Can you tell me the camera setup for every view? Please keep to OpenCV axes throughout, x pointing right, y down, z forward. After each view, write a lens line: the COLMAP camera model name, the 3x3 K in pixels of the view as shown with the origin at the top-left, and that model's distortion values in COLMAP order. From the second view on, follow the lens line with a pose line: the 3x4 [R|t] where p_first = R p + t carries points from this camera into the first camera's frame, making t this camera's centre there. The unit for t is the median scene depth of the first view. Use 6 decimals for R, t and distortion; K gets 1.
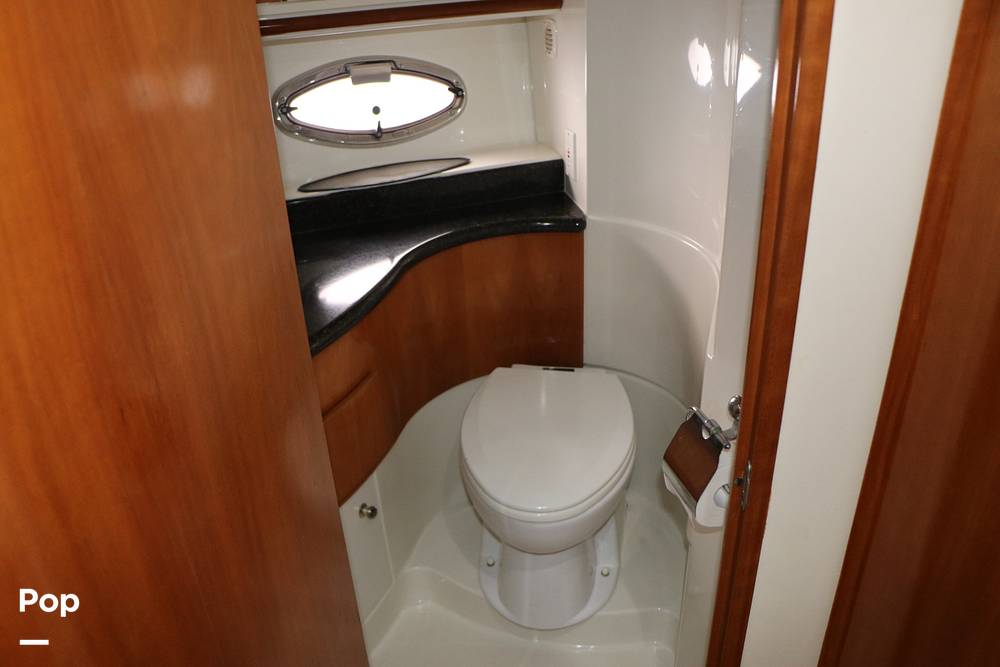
lens RADIAL K [[814.8, 0, 494.4], [0, 814.8, 334.5], [0, 0, 1]] dist [-0.182769, 0.158076]
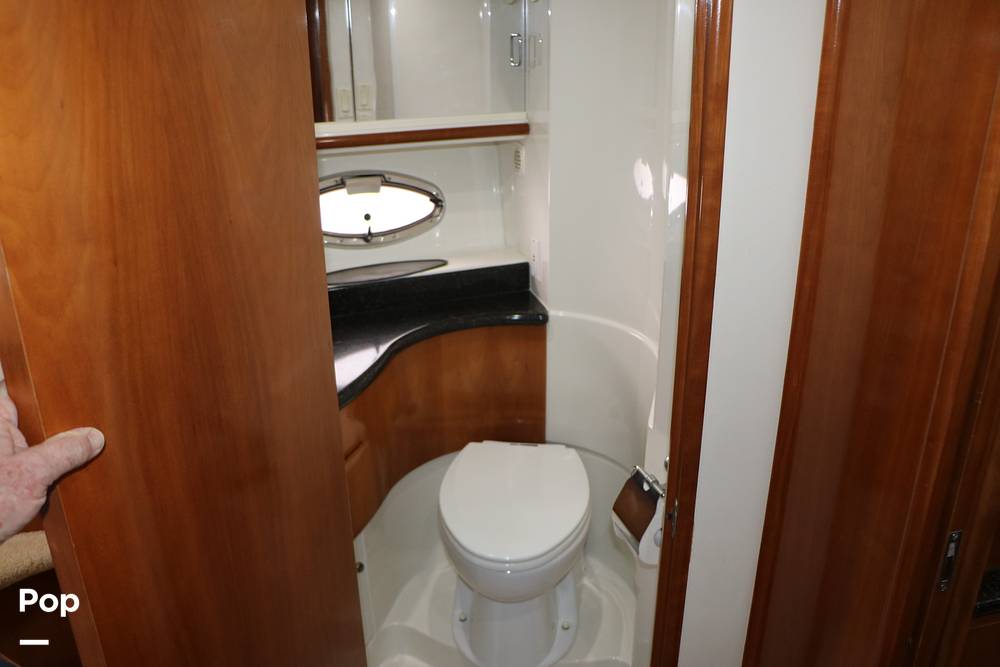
lens RADIAL K [[838.0, 0, 484.6], [0, 838.0, 321.9], [0, 0, 1]] dist [-0.191457, 0.144223]
pose [[0.999192, 0.013952, 0.037681, -0.023137], [-0.008784, 0.990945, -0.133984, 0.030031], [-0.039210, 0.133545, 0.990267, -0.181281]]
